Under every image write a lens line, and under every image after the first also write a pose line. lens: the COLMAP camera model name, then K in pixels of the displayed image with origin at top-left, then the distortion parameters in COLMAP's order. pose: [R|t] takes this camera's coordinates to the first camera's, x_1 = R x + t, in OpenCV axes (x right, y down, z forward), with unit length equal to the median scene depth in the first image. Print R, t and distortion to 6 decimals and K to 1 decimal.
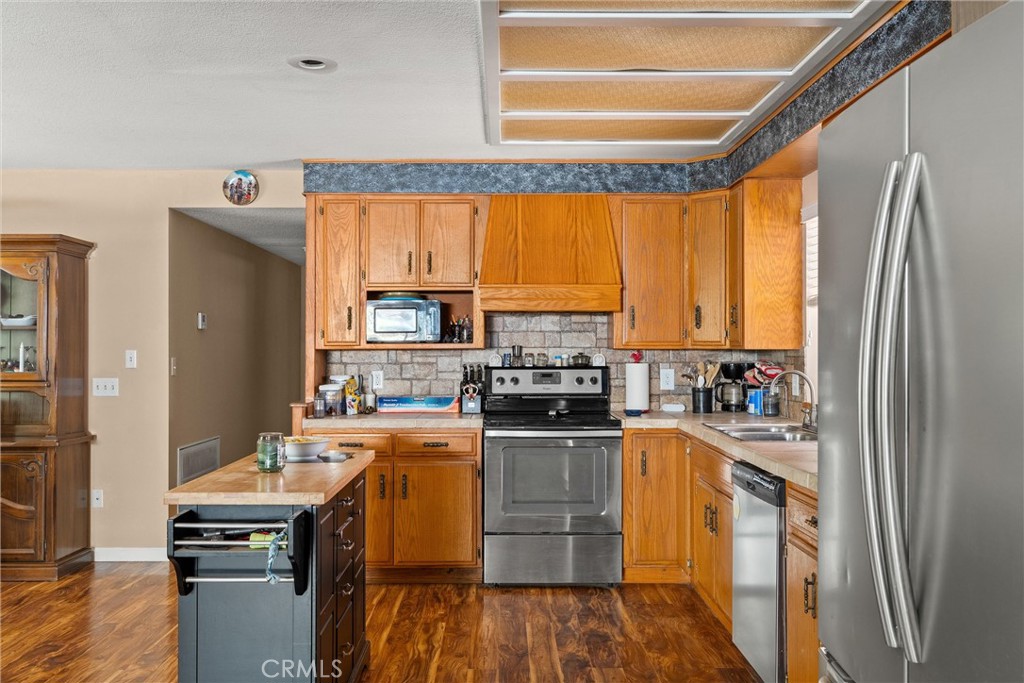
lens RADIAL K [[882.9, 0, 514.8], [0, 882.9, 340.9], [0, 0, 1]] dist [0.015965, -0.006958]
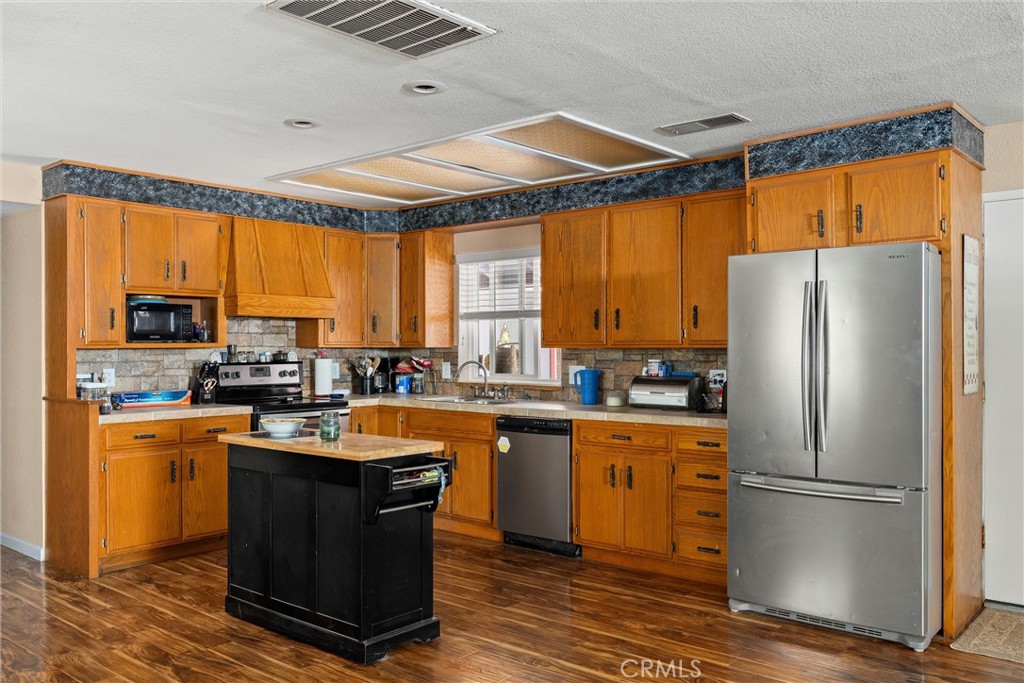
lens RADIAL K [[842.6, 0, 511.1], [0, 842.6, 343.9], [0, 0, 1]] dist [-0.001390, 0.005621]
pose [[0.657465, 0.001528, 0.753484, -0.624740], [-0.004556, 0.999988, 0.001948, 0.000132], [-0.753472, -0.004713, 0.657464, -0.016701]]
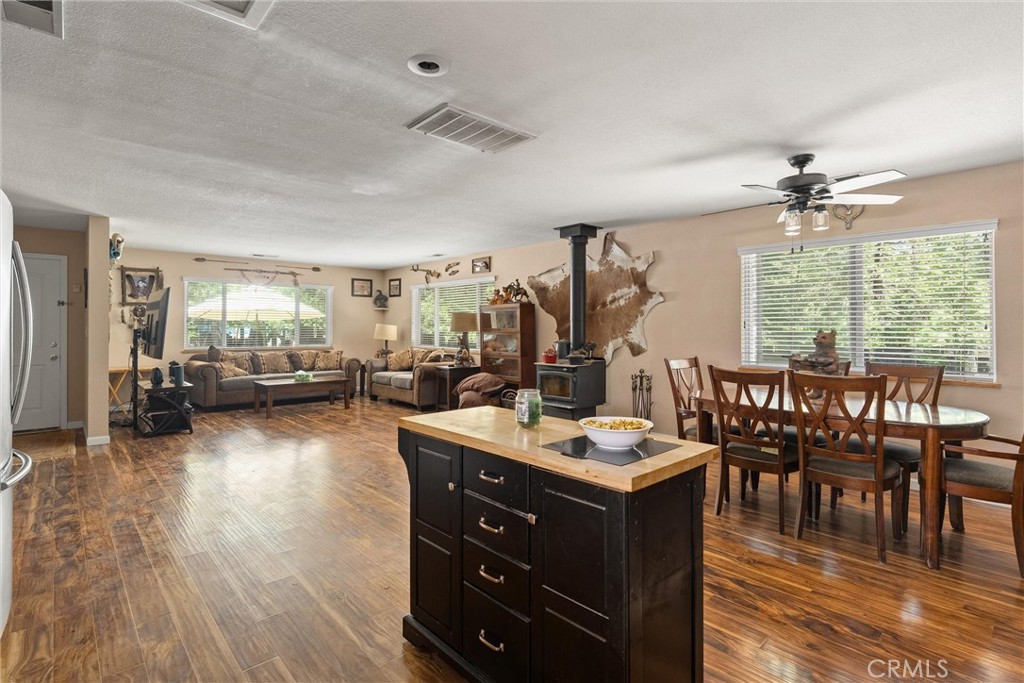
lens RADIAL K [[487.0, 0, 498.7], [0, 487.0, 329.6], [0, 0, 1]] dist [-0.003461, -0.000477]
pose [[-0.749905, -0.000920, -0.661545, 0.081751], [0.003720, 0.999977, -0.005608, 0.021465], [0.661535, -0.006667, -0.749884, 0.844533]]
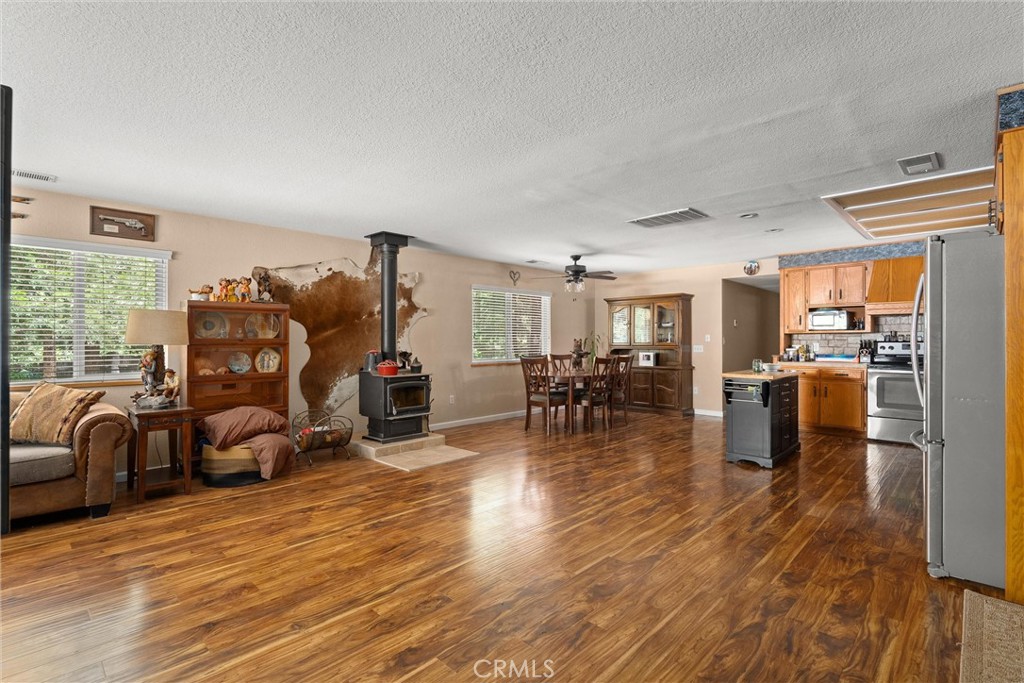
lens RADIAL K [[487.0, 0, 507.5], [0, 487.0, 338.2], [0, 0, 1]] dist [-0.003461, -0.000477]
pose [[0.706270, -0.002785, -0.707937, 0.176495], [0.007990, 0.999960, 0.004037, 0.011025], [0.707898, -0.008508, 0.706264, -0.459000]]
